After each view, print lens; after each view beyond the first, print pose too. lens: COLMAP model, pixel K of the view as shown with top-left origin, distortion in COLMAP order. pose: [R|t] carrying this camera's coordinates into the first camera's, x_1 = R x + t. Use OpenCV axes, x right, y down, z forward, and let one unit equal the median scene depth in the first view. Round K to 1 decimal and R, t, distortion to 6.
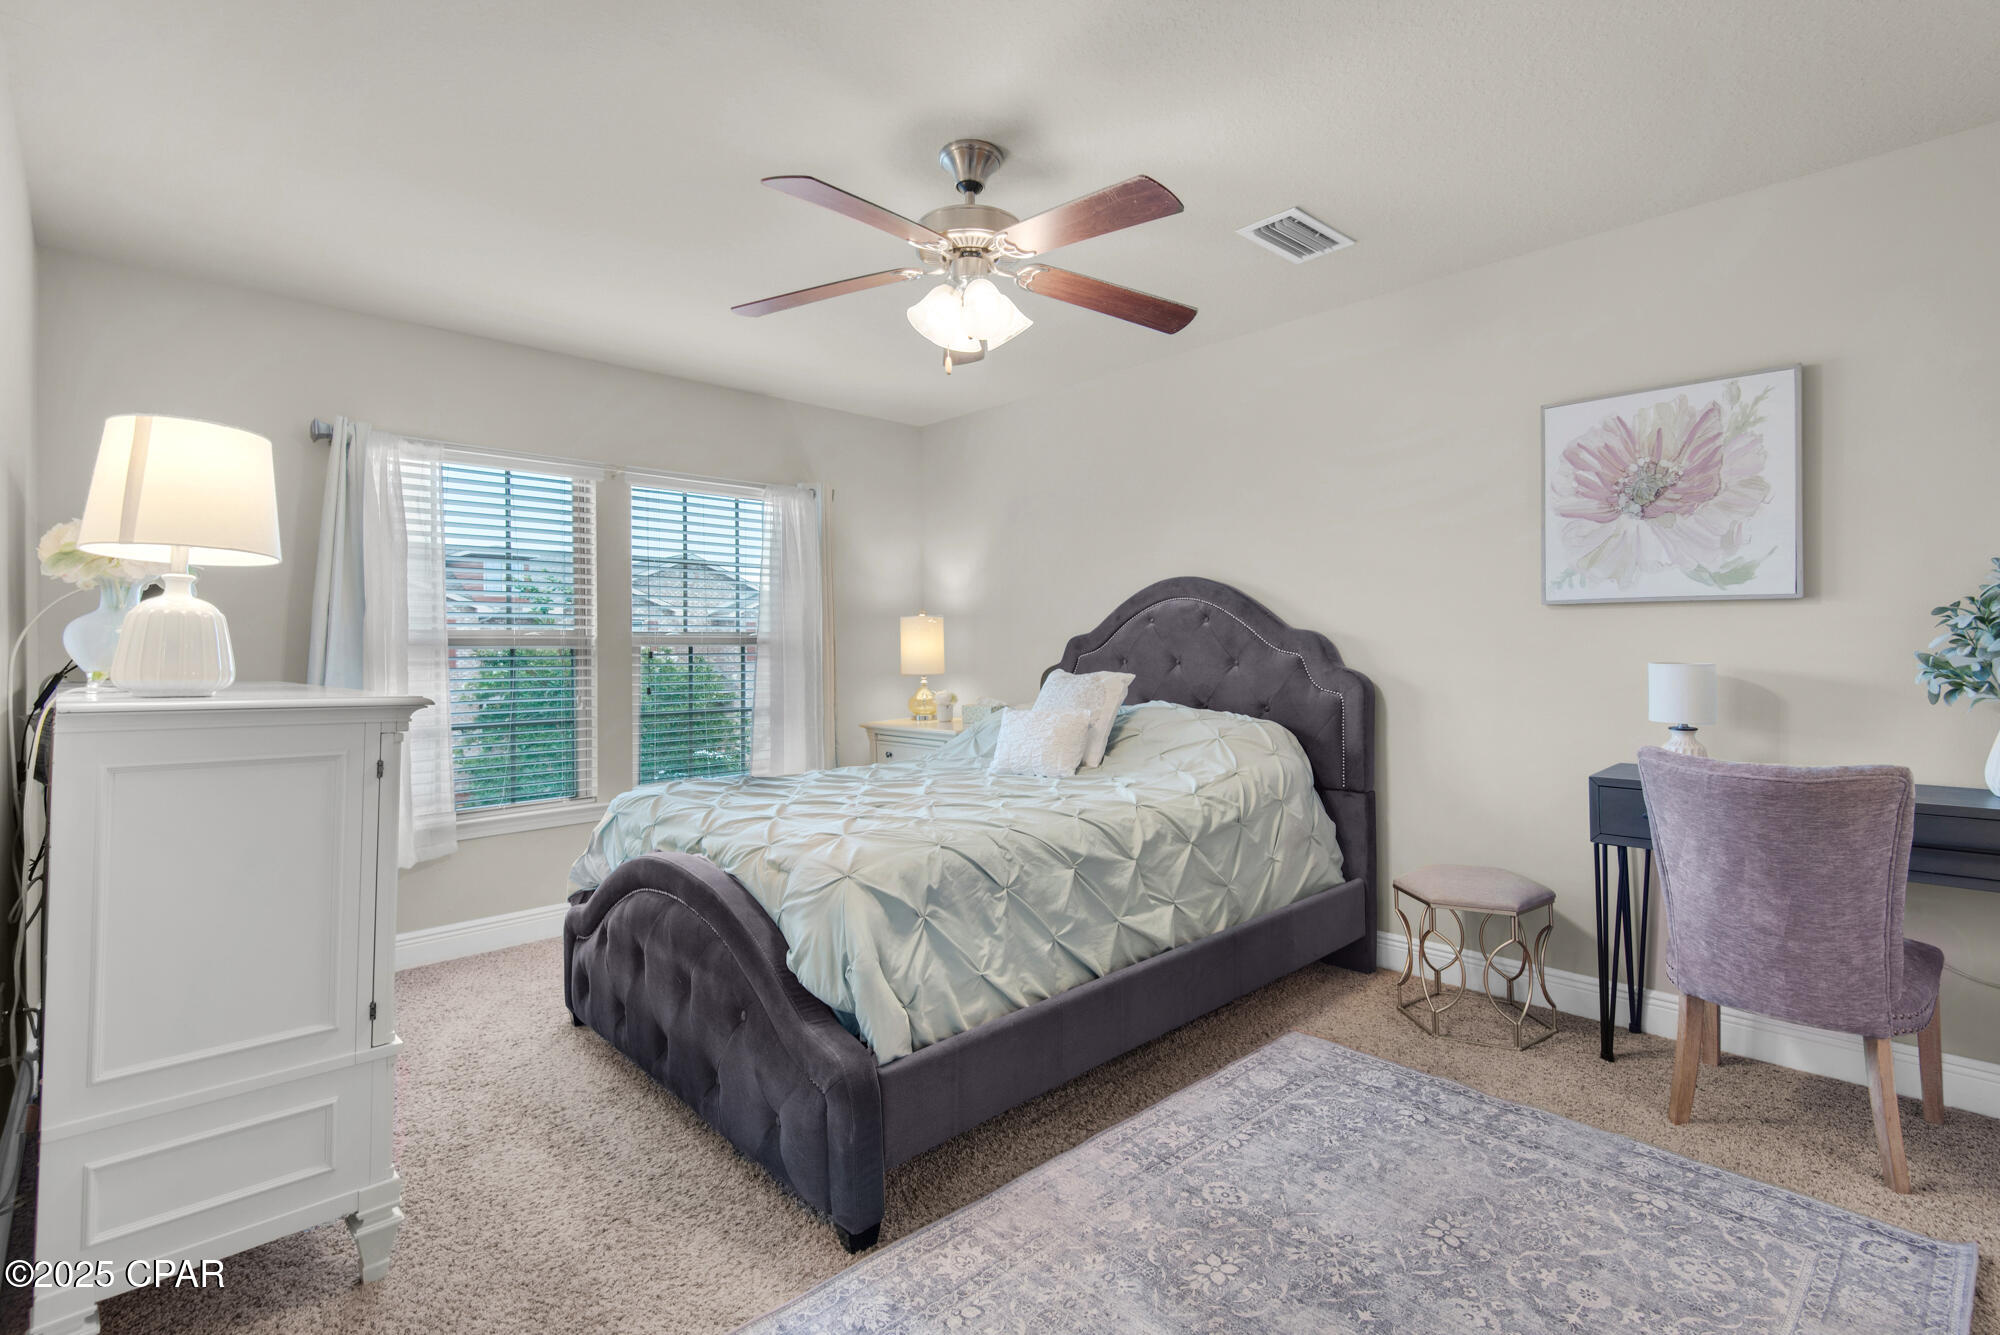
lens RADIAL K [[906.4, 0, 1015.1], [0, 906.4, 651.5], [0, 0, 1]] dist [0.001718, -0.005231]
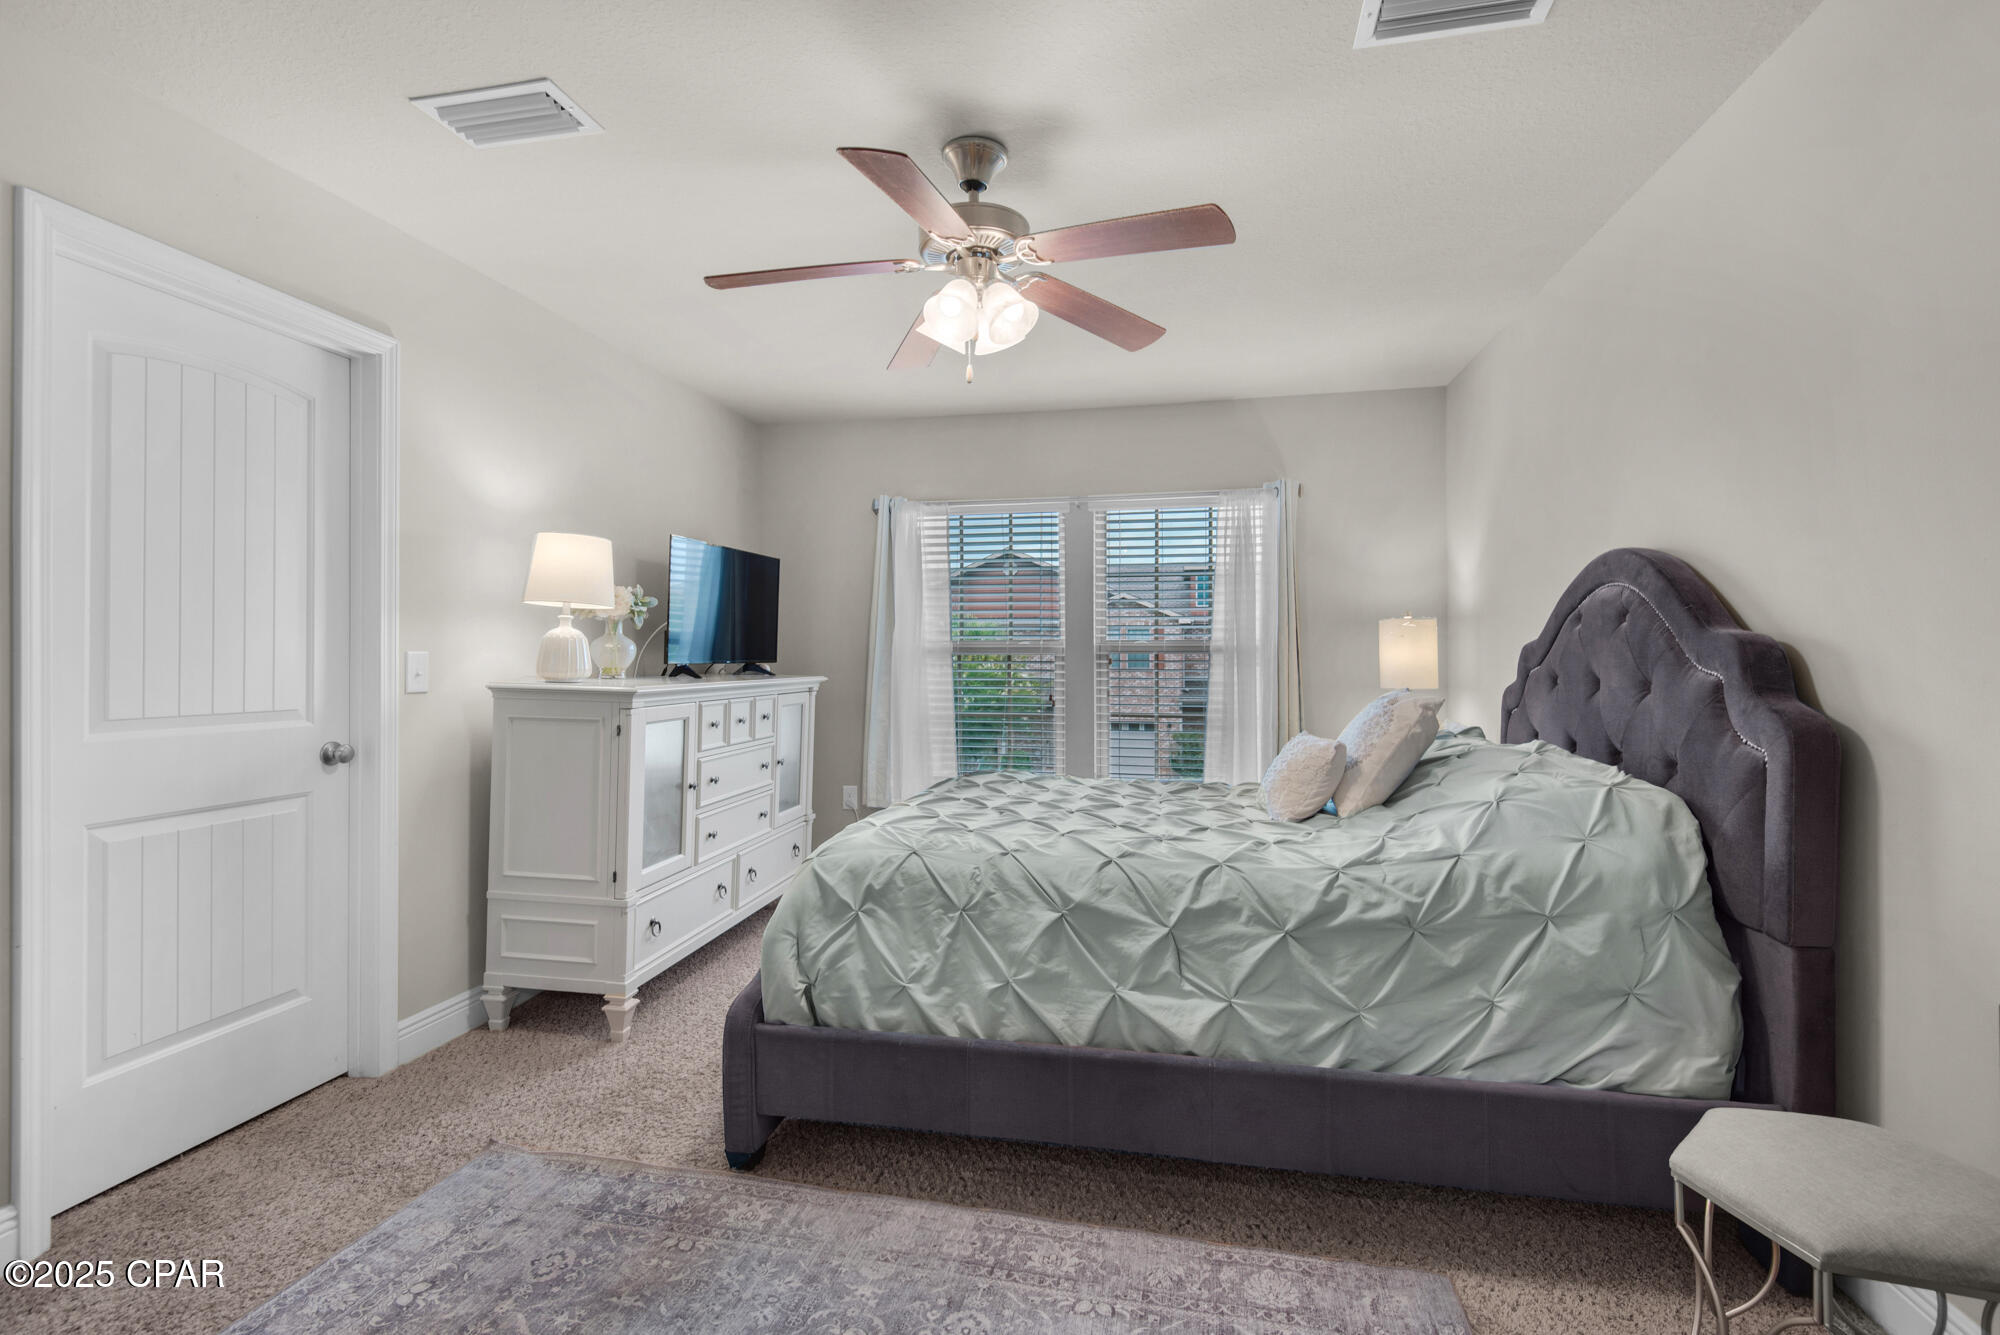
lens RADIAL K [[906.4, 0, 1005.3], [0, 906.4, 658.5], [0, 0, 1]] dist [0.001718, -0.005231]
pose [[0.575653, 0.009745, -0.817636, 0.743405], [-0.007748, 0.999949, 0.006463, -0.010999], [0.817657, 0.002615, 0.575700, 0.452021]]
